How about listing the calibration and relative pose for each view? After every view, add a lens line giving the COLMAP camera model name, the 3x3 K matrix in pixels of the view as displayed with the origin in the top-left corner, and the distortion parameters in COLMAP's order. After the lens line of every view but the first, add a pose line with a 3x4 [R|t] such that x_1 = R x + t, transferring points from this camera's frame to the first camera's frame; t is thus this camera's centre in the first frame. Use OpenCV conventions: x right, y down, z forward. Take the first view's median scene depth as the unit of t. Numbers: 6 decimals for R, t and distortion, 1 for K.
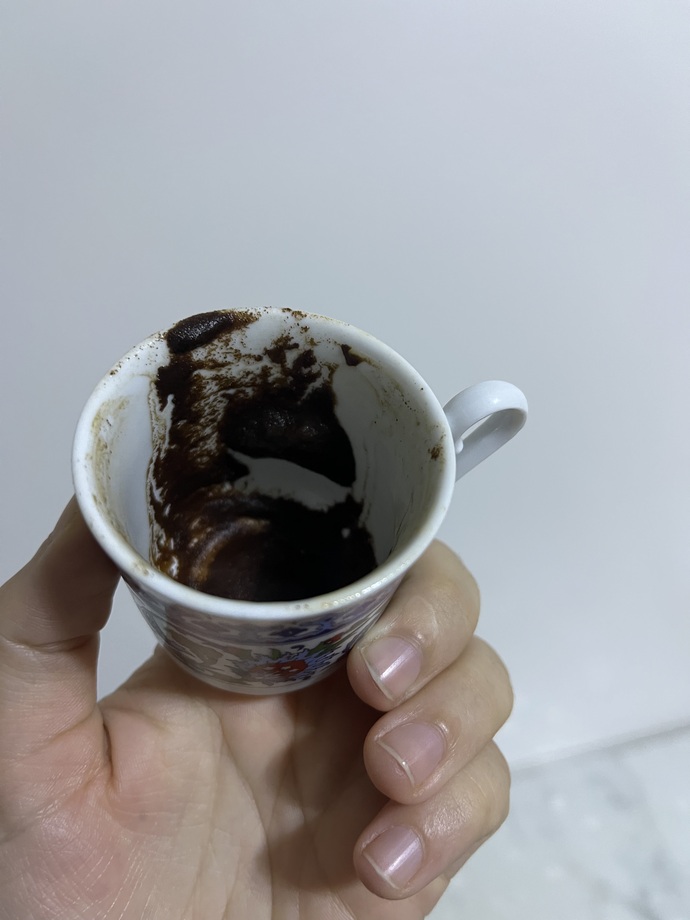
lens RADIAL K [[709.2, 0, 345.0], [0, 709.2, 460.0], [0, 0, 1]] dist [0.001018, -0.179924]
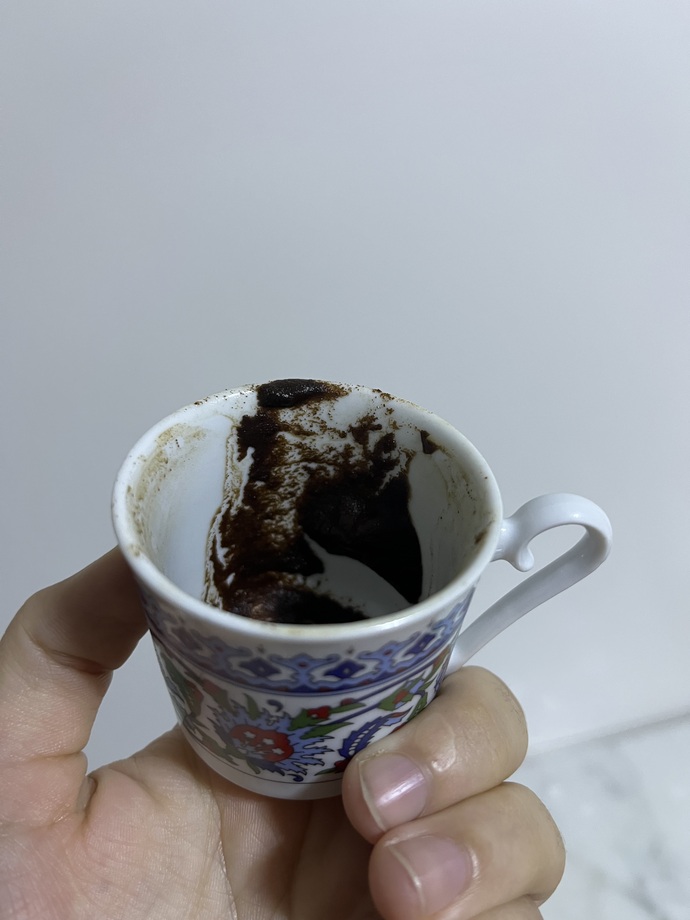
lens RADIAL K [[709.2, 0, 345.0], [0, 709.2, 460.0], [0, 0, 1]] dist [0.001018, -0.179924]
pose [[0.935188, 0.173687, -0.308635, 0.202085], [-0.264610, 0.921902, -0.282980, 0.177858], [0.235381, 0.346308, 0.908112, 0.088509]]
